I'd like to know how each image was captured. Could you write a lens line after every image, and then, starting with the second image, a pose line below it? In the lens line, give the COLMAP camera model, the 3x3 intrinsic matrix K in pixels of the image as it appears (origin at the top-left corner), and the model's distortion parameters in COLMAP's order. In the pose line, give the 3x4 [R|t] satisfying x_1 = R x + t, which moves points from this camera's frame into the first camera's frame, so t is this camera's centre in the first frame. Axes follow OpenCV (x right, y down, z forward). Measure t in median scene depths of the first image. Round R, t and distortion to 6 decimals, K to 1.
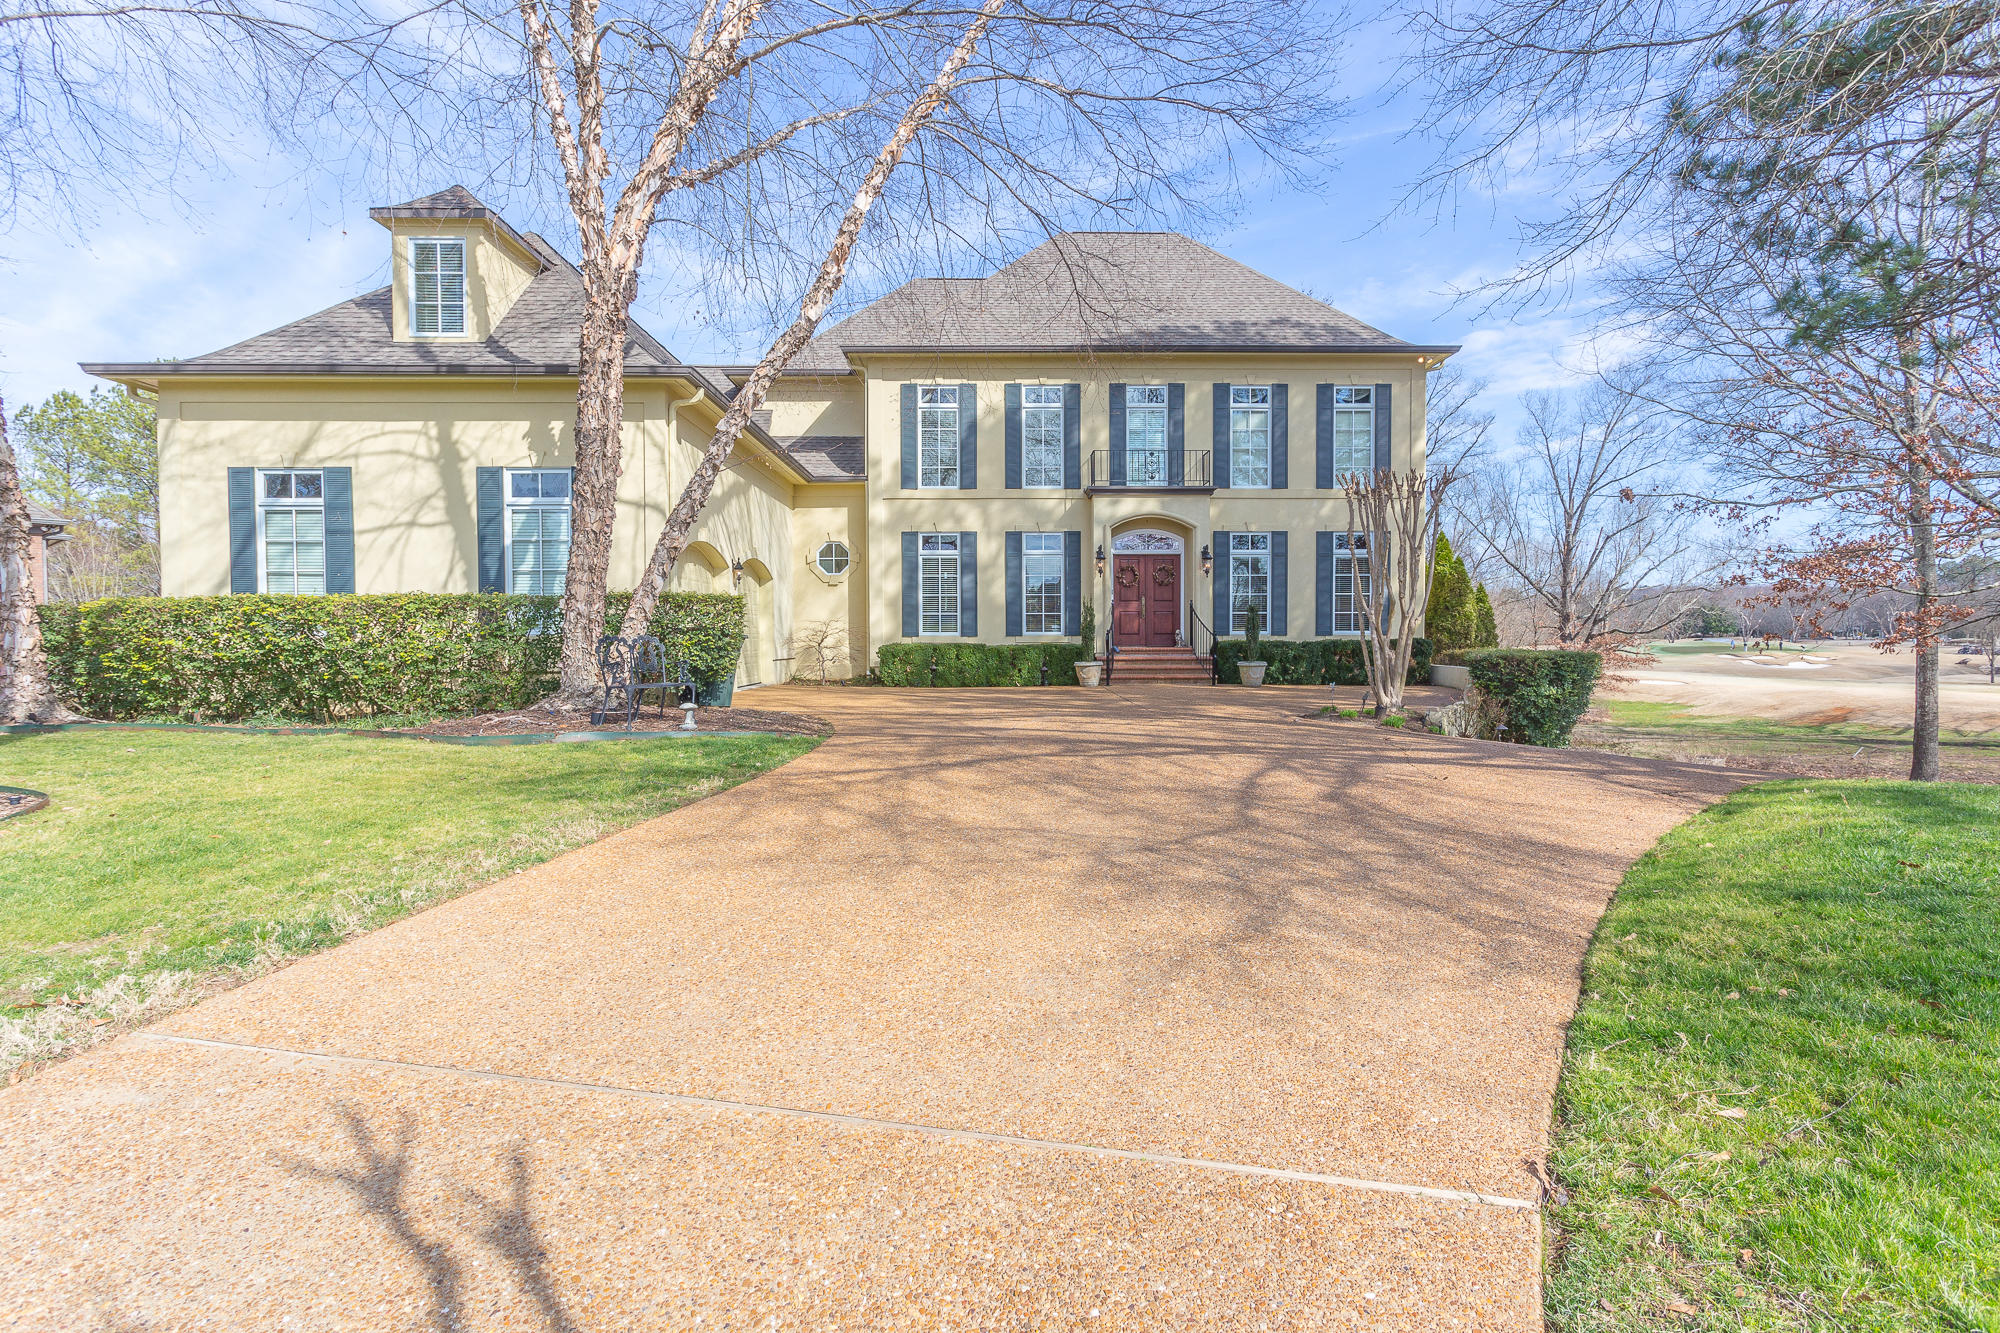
lens RADIAL K [[965.6, 0, 997.2], [0, 965.6, 575.8], [0, 0, 1]] dist [0.002181, 0.000252]
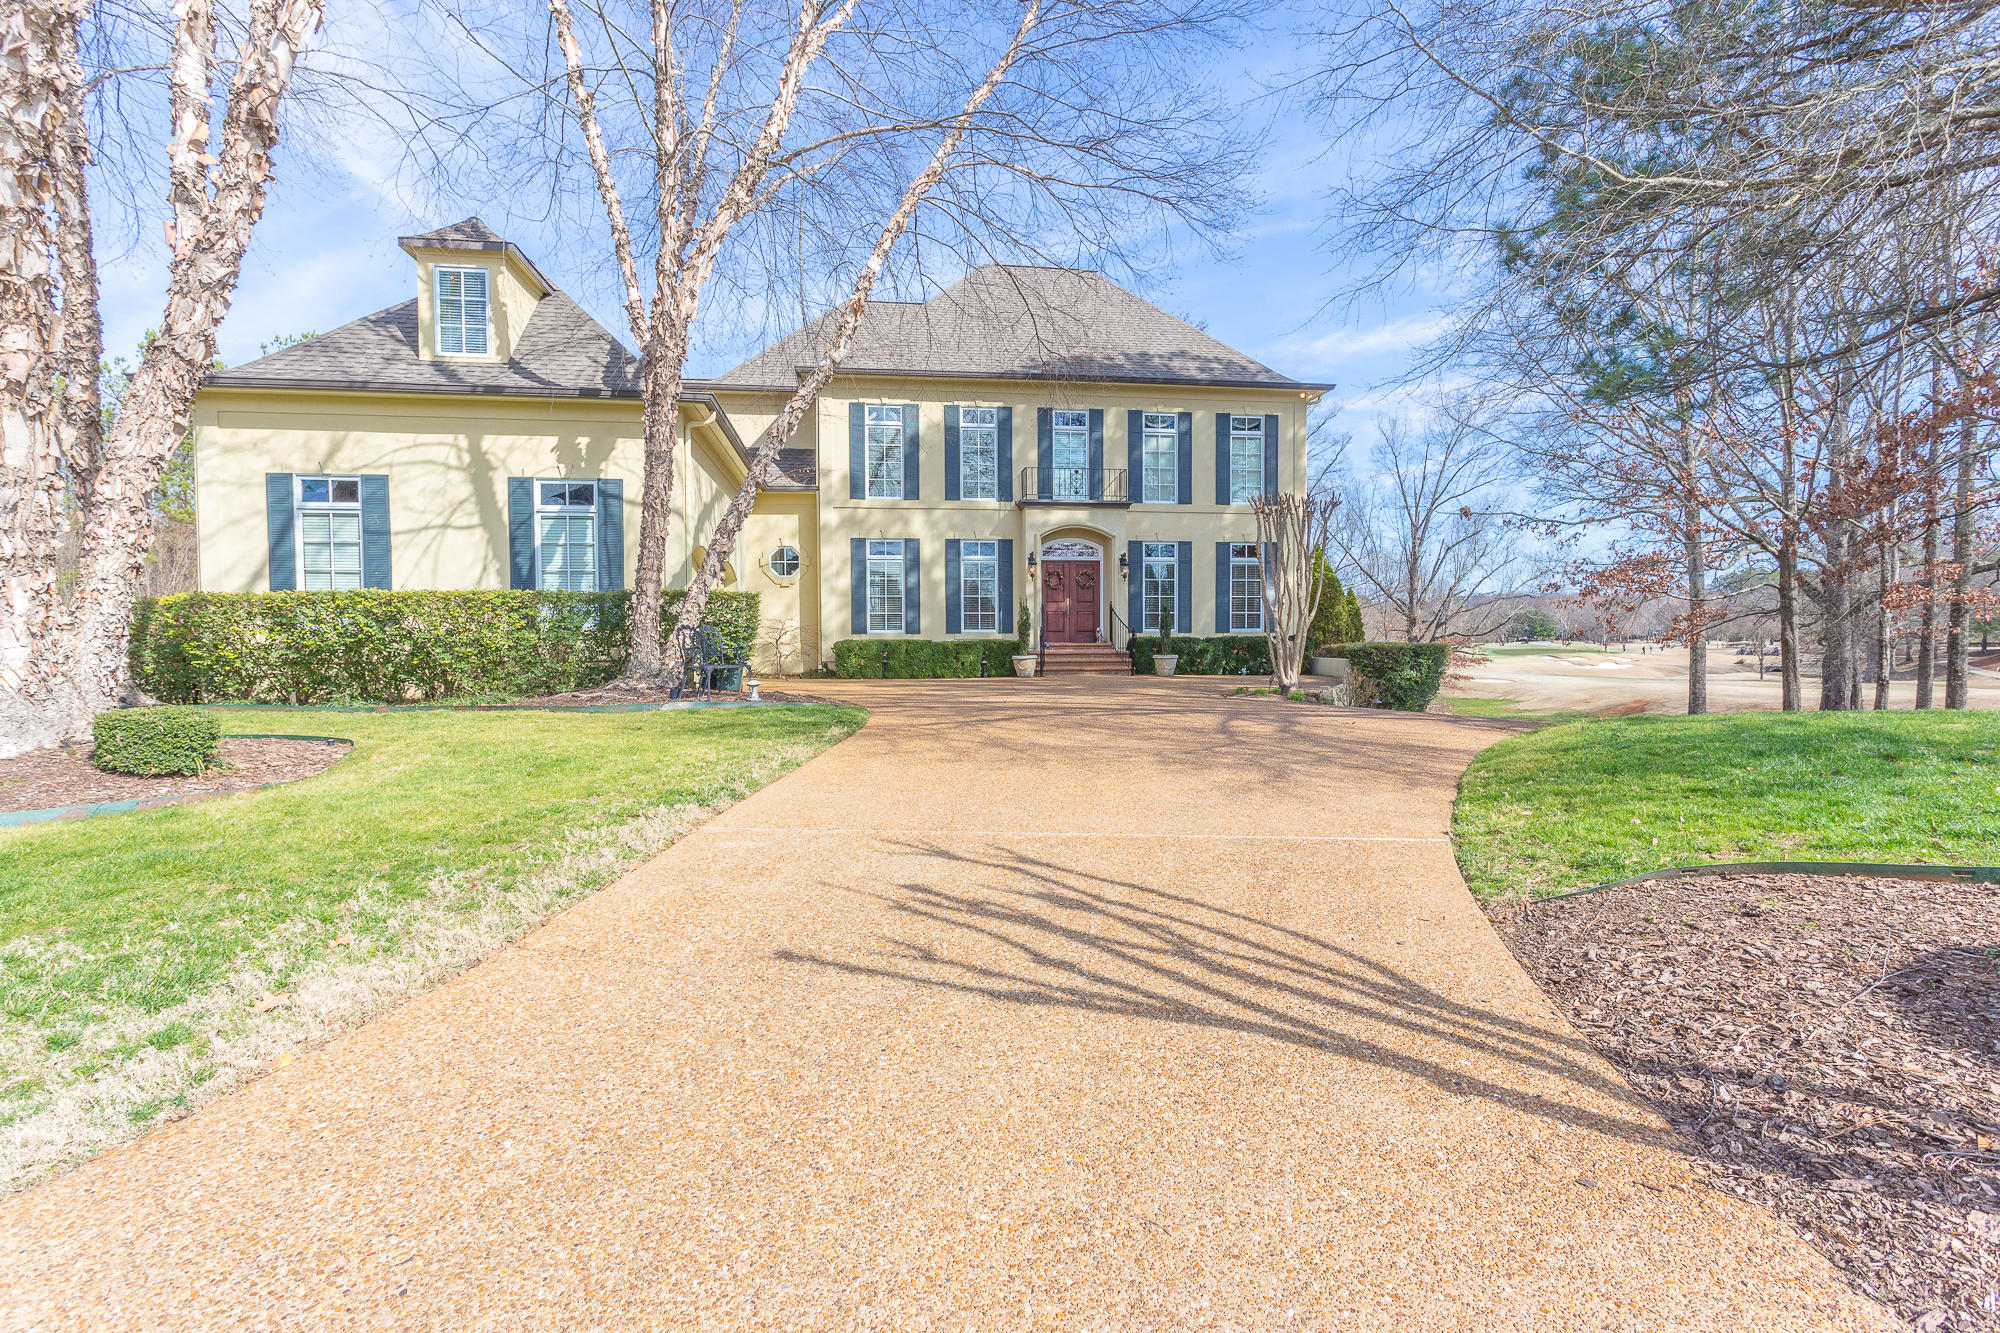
lens RADIAL K [[970.8, 0, 999.3], [0, 970.8, 563.7], [0, 0, 1]] dist [-0.002089, 0.000391]
pose [[0.991378, 0.008462, 0.130759, -0.076214], [-0.006169, 0.999820, -0.017932, 0.002346], [-0.130887, 0.016971, 0.991252, -0.109646]]
